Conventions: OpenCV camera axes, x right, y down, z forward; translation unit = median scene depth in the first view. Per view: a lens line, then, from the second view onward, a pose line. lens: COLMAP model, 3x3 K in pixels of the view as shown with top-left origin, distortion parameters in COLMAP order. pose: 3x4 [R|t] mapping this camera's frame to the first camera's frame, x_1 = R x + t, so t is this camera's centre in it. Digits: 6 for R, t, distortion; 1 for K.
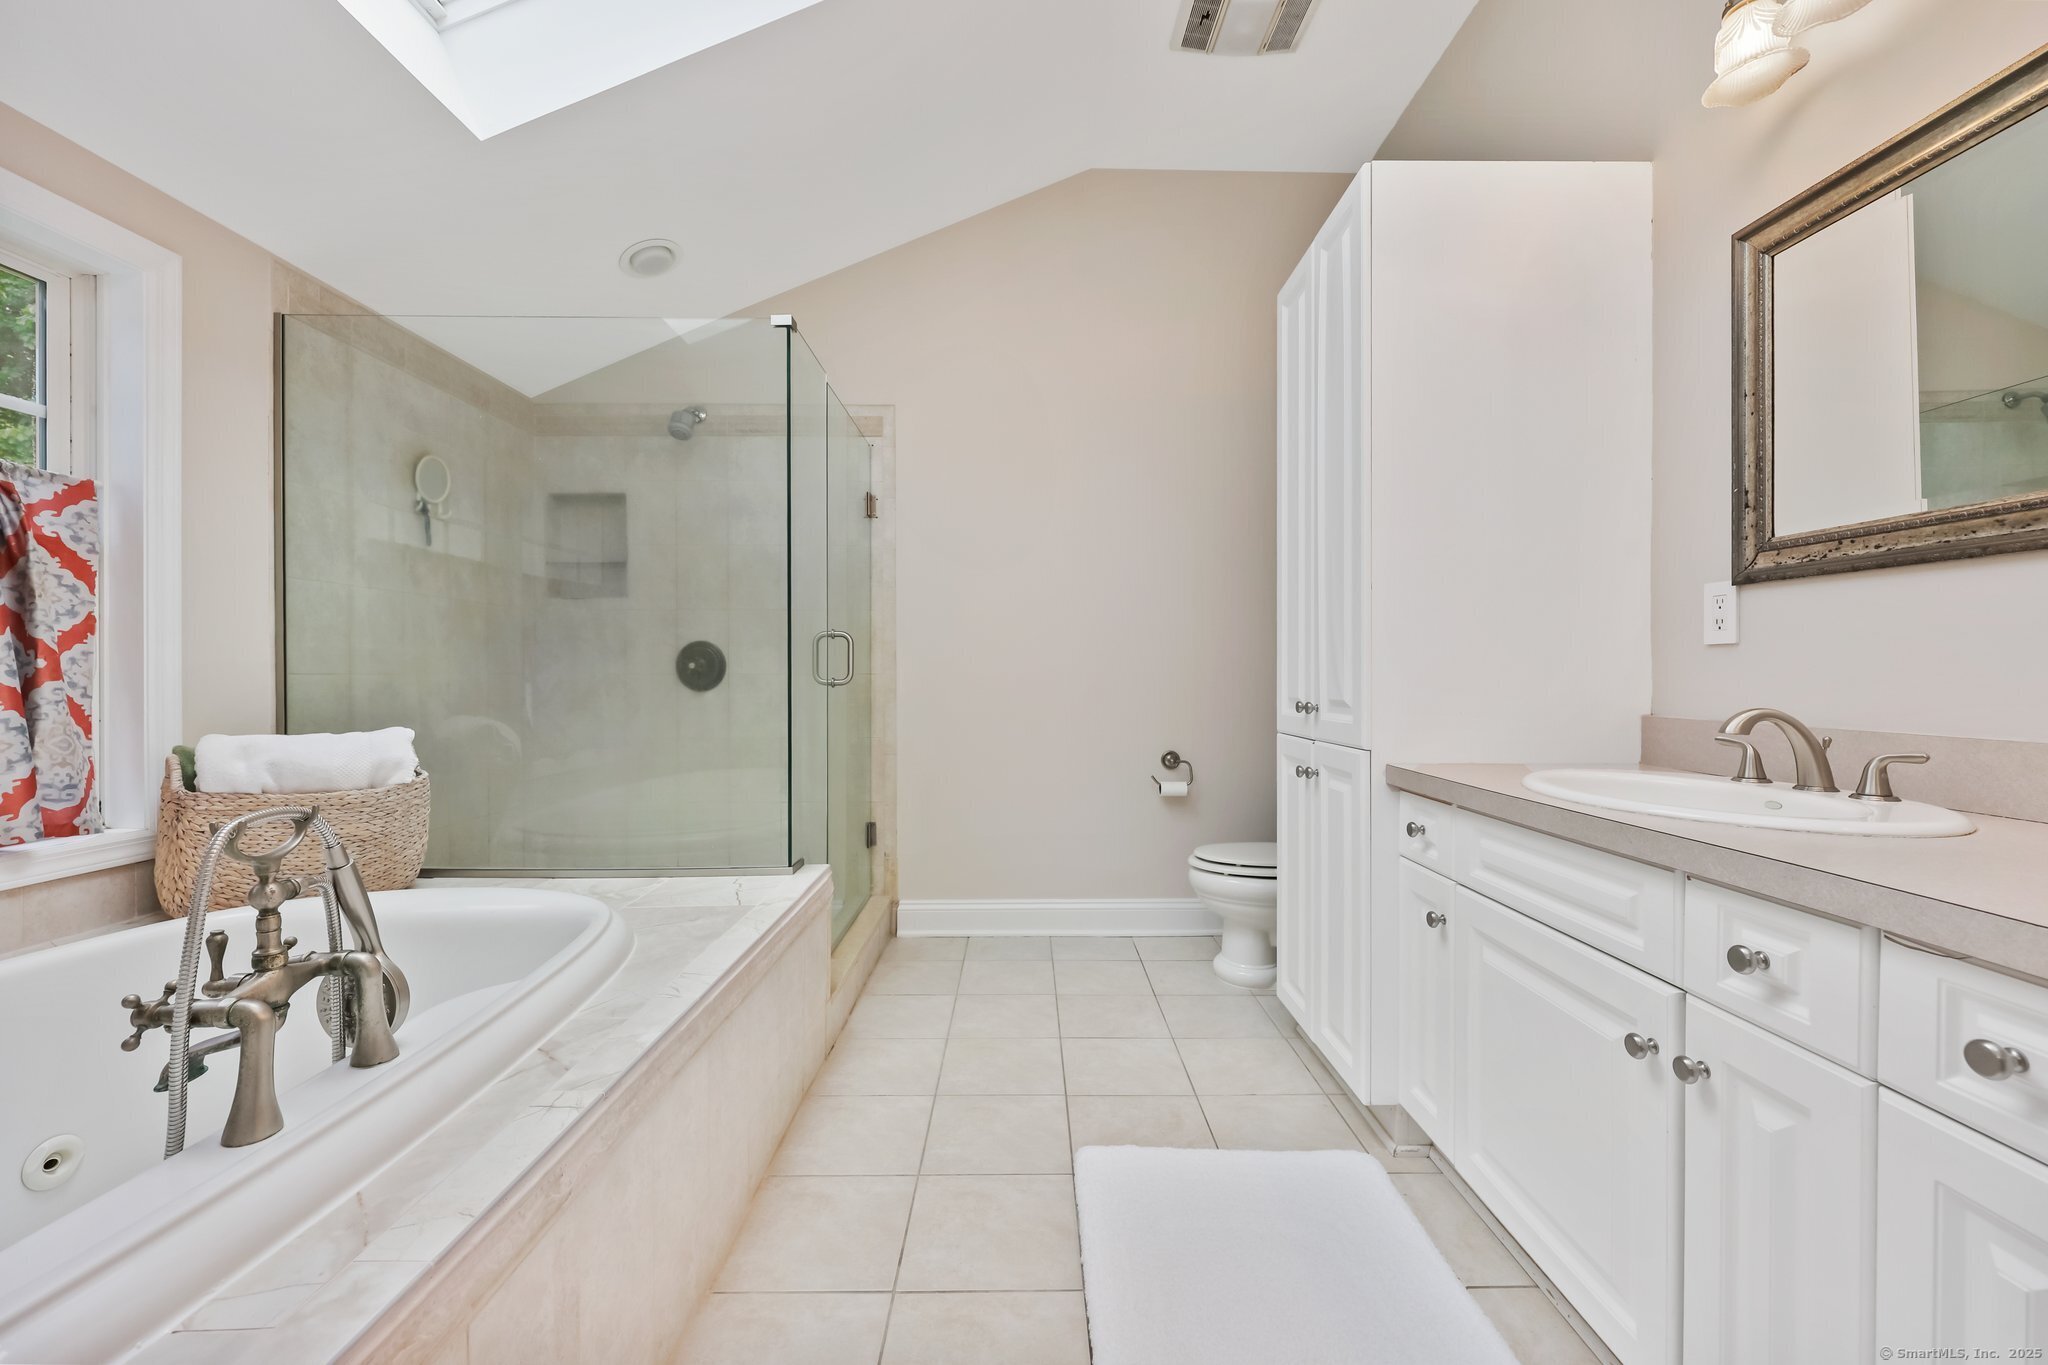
lens RADIAL K [[825.2, 0, 1035.5], [0, 825.2, 681.5], [0, 0, 1]] dist [0.000446, -0.000017]
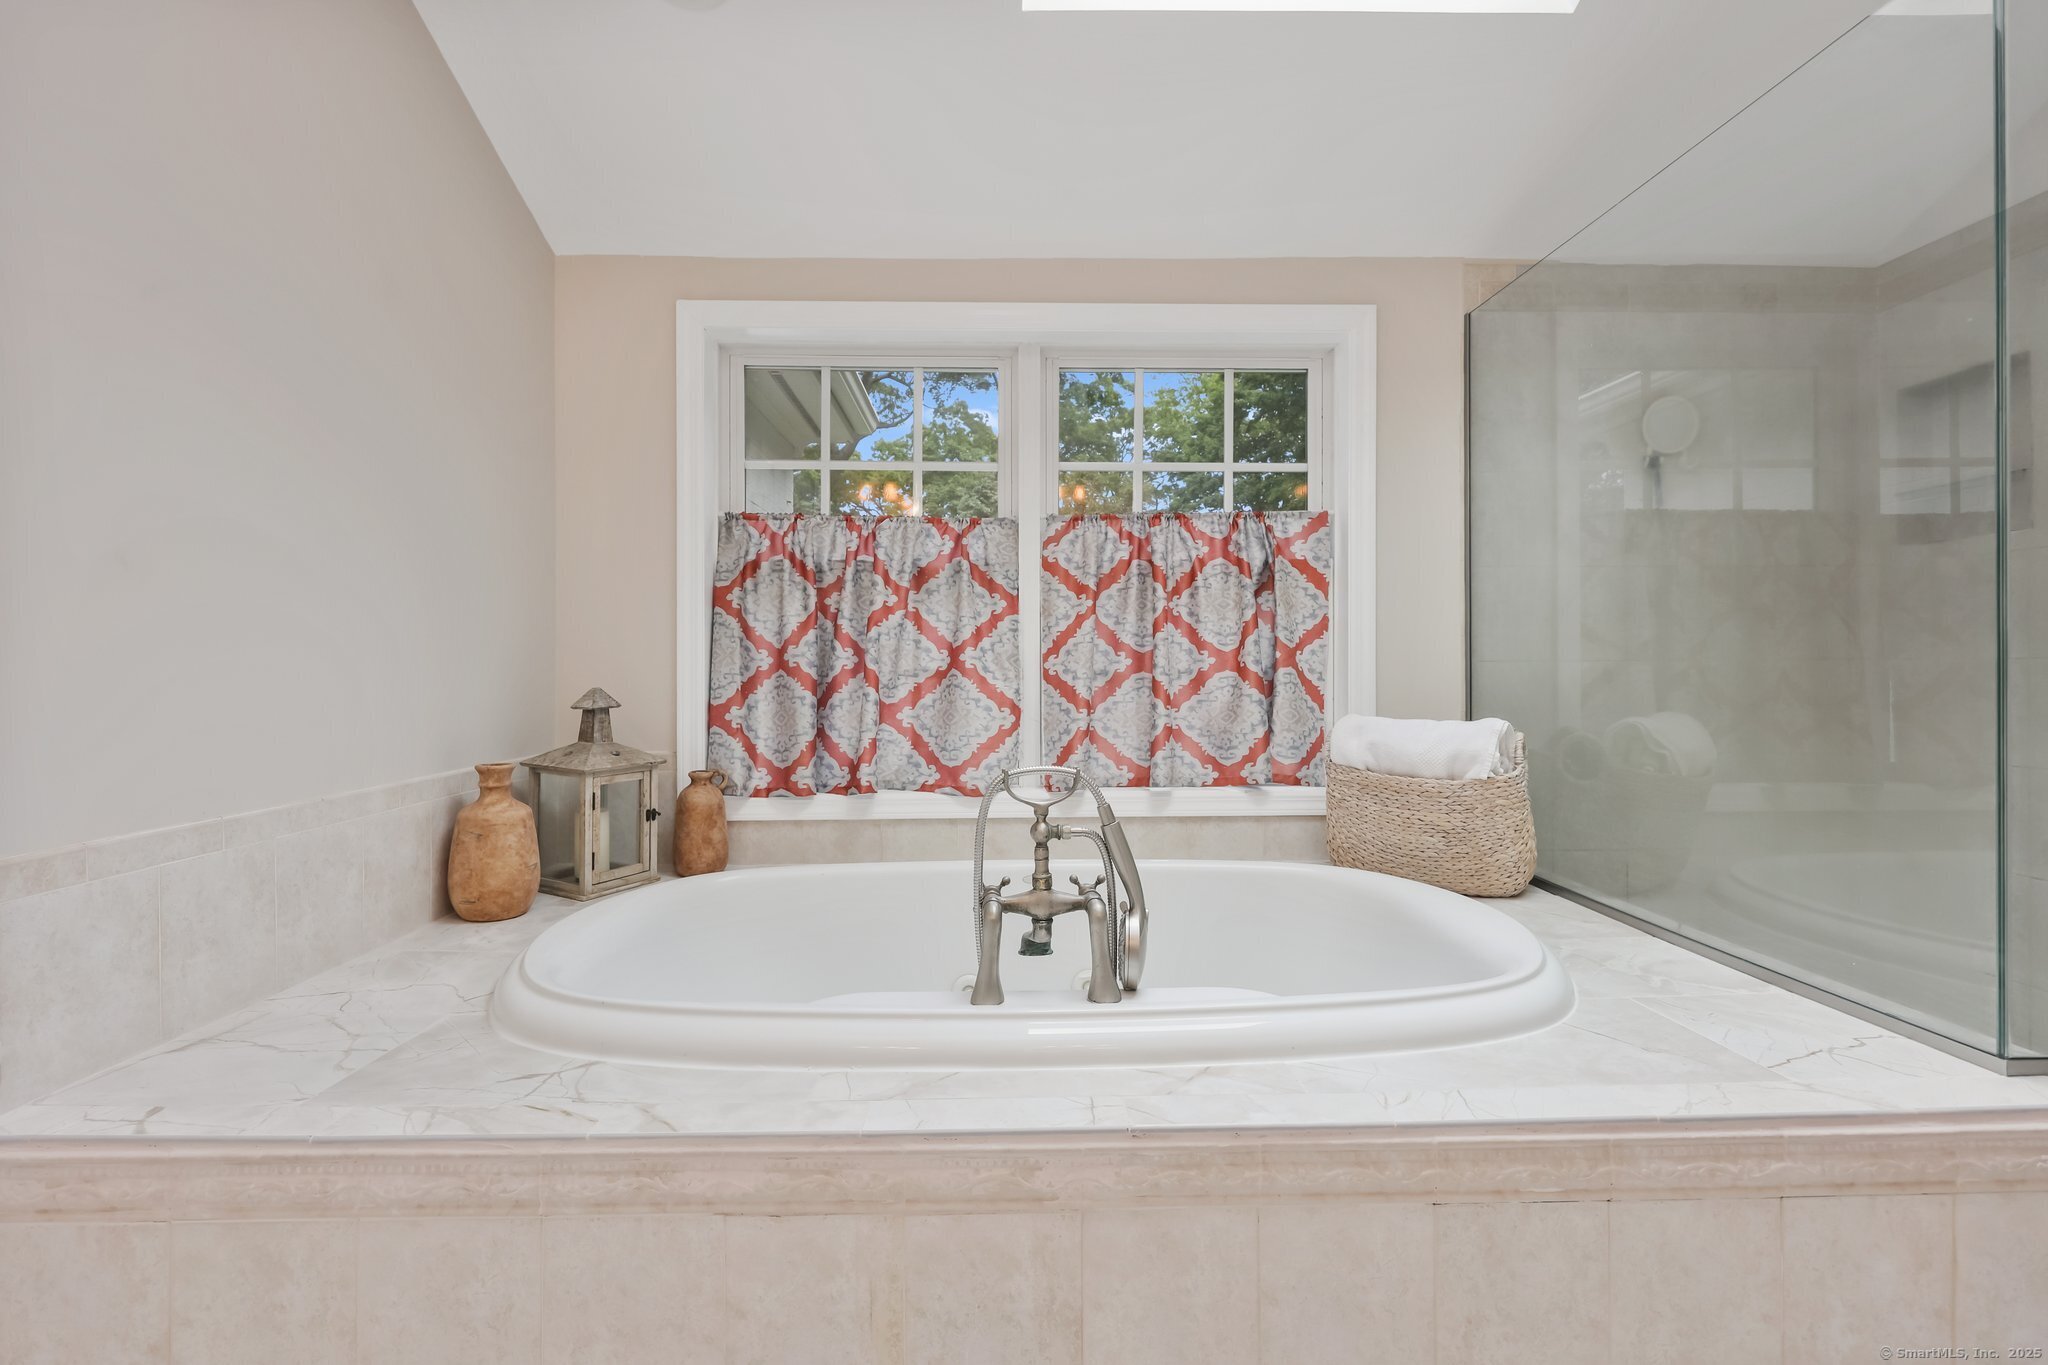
lens RADIAL K [[923.7, 0, 1021.4], [0, 923.7, 664.8], [0, 0, 1]] dist [-0.000622, 0.000011]
pose [[0.015049, 0.000020, -0.999887, 0.285197], [-0.002391, 0.999997, -0.000016, -0.003998], [0.999884, 0.002391, 0.015049, 0.511709]]
